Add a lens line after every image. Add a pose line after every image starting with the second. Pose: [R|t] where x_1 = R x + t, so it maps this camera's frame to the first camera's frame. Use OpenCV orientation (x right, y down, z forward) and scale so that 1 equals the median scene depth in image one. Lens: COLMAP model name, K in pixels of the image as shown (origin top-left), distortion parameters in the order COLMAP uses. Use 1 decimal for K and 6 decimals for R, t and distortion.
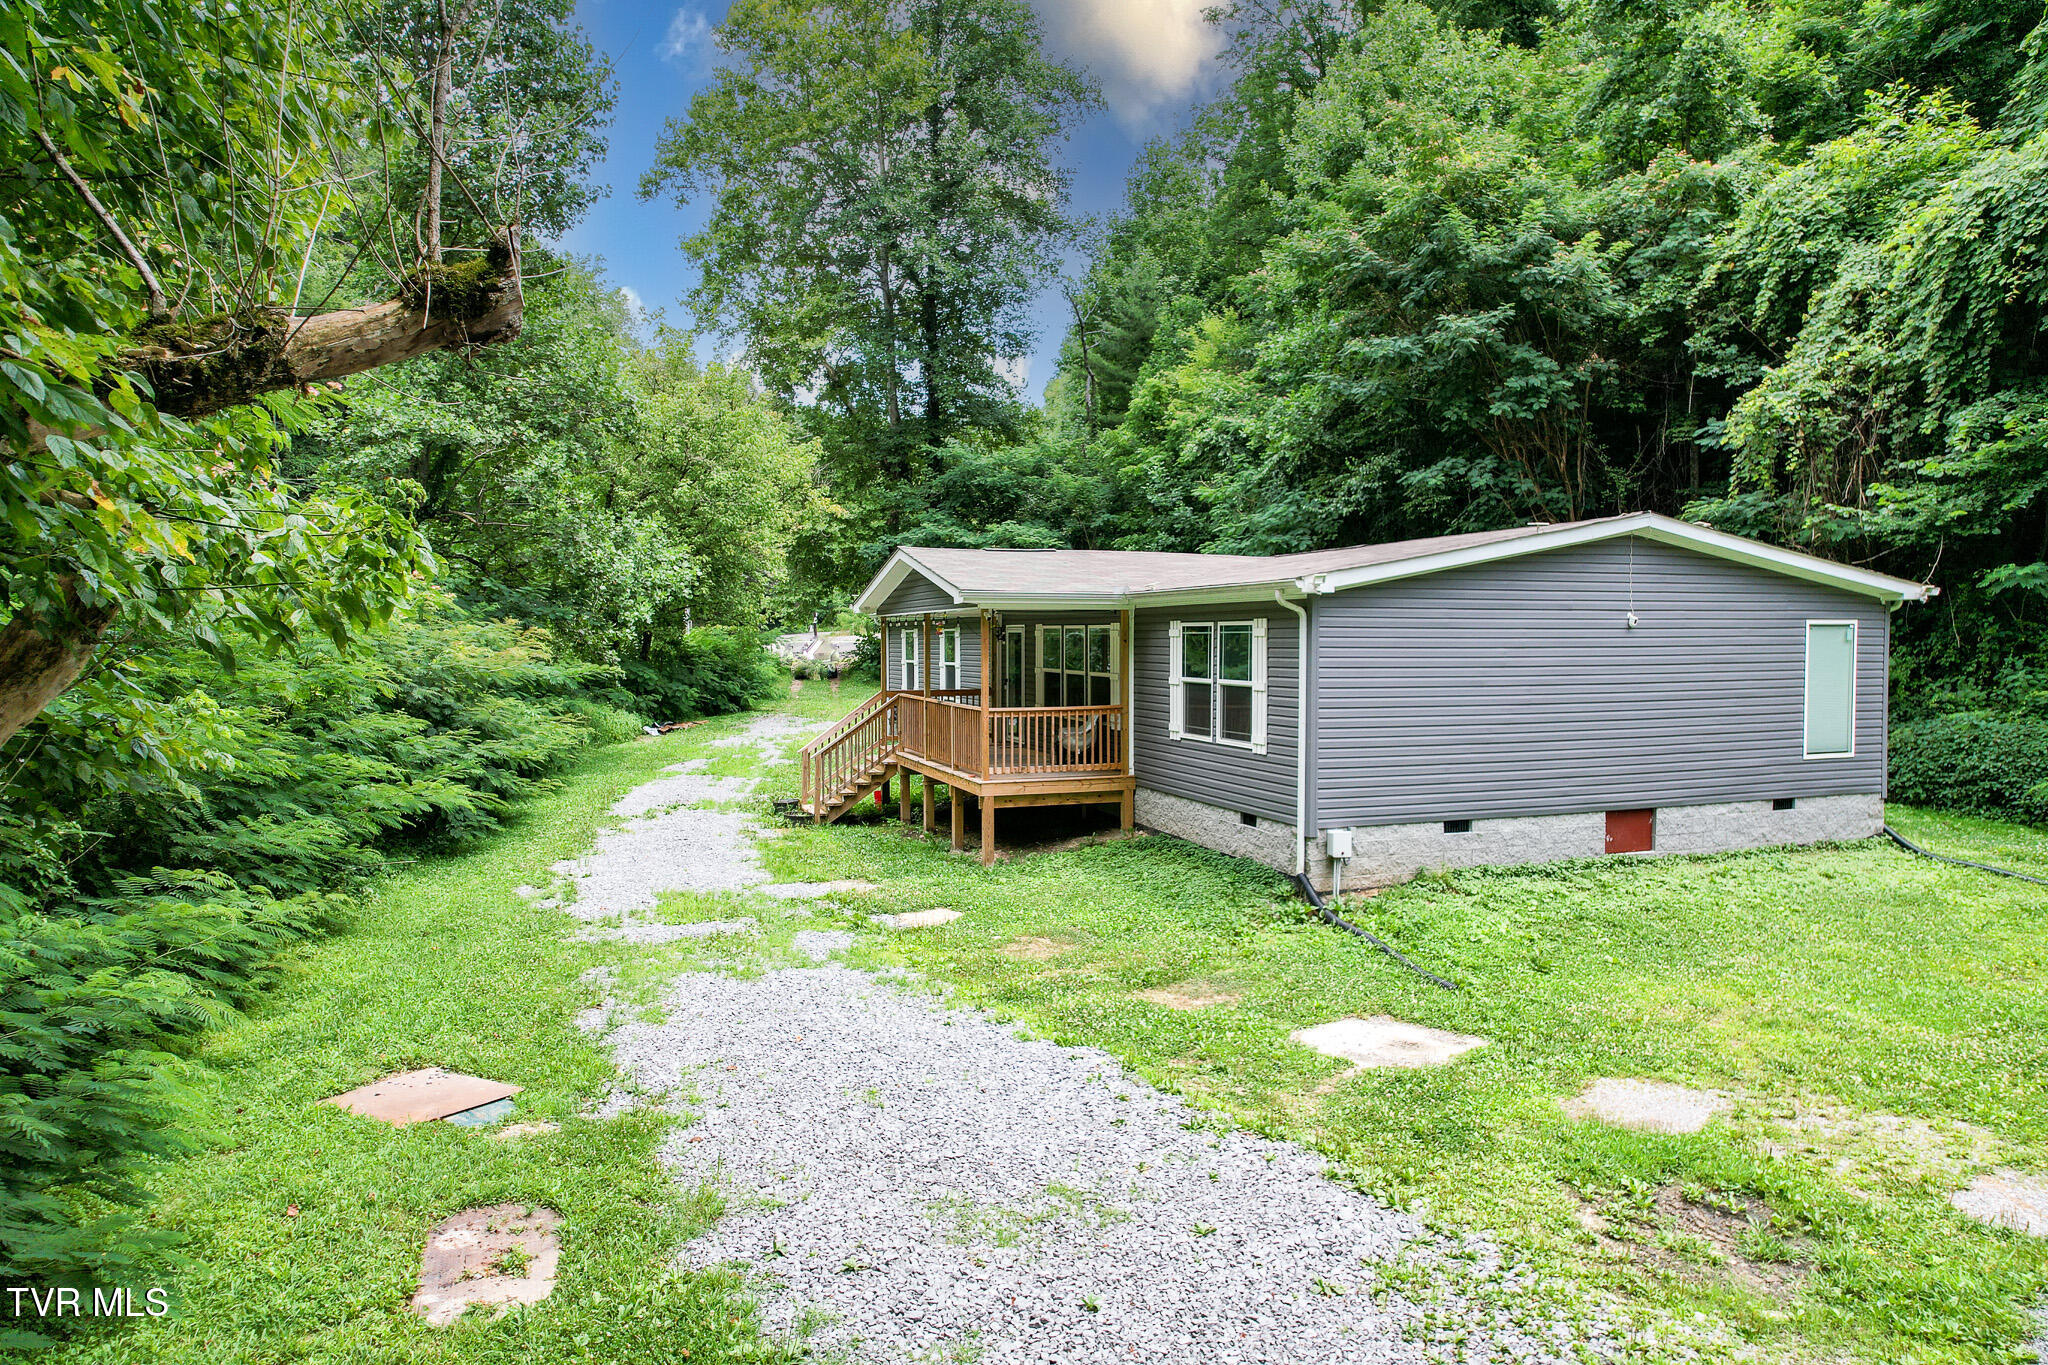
lens RADIAL K [[1309.6, 0, 1030.1], [0, 1309.6, 695.6], [0, 0, 1]] dist [-0.071027, 0.062795]
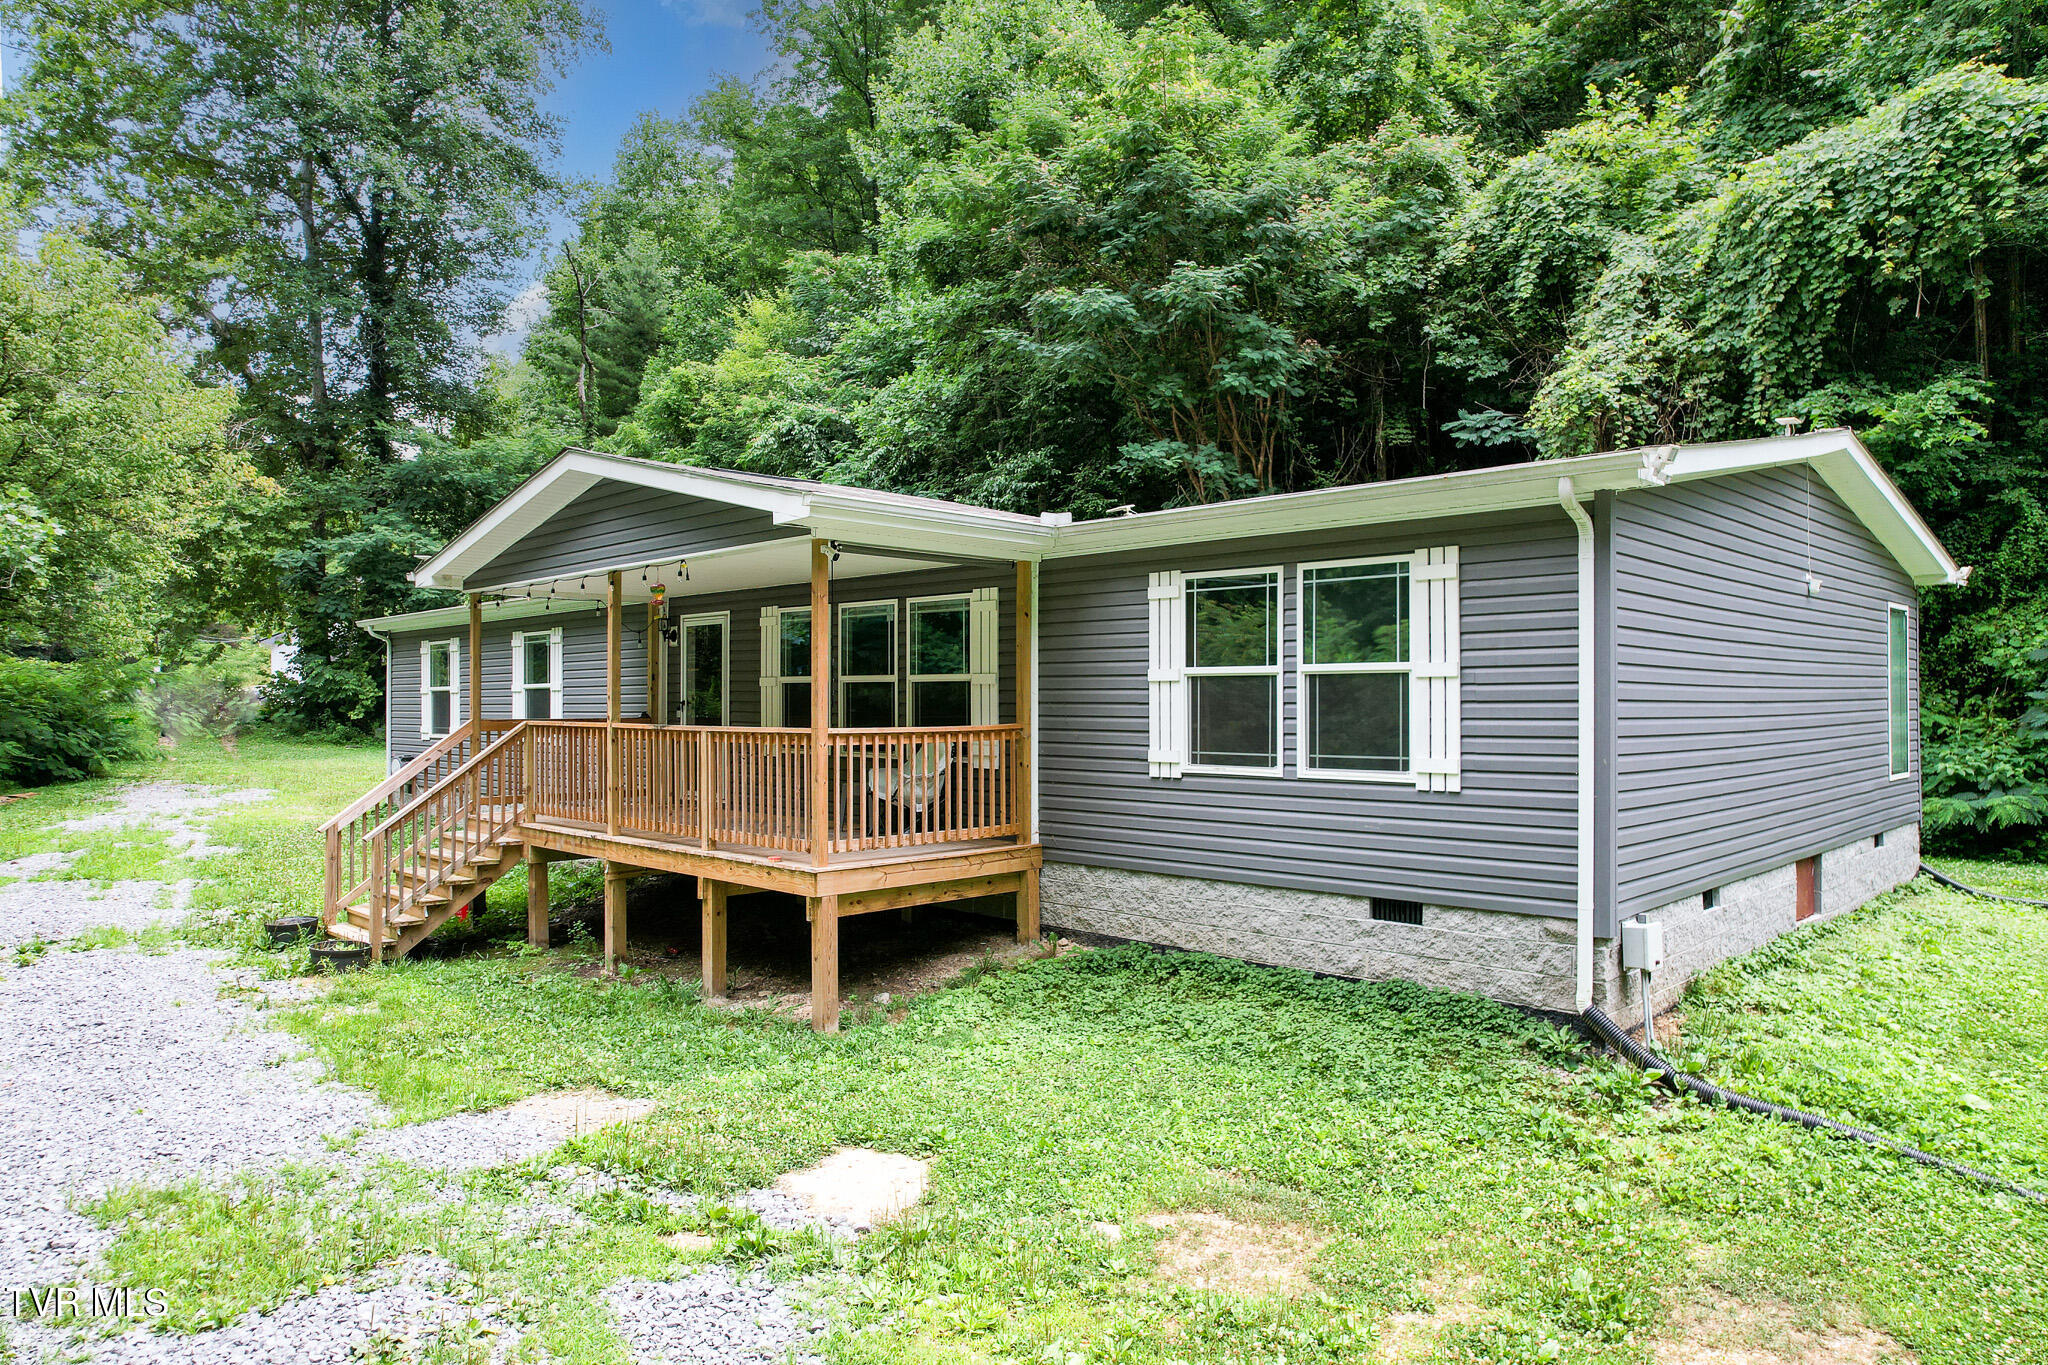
lens RADIAL K [[1309.6, 0, 1031.8], [0, 1309.6, 695.8], [0, 0, 1]] dist [-0.071027, 0.062795]
pose [[0.899323, 0.003112, 0.437273, -0.149405], [0.018795, 0.998775, -0.045764, 0.017669], [-0.436880, 0.049375, 0.898164, 0.391675]]
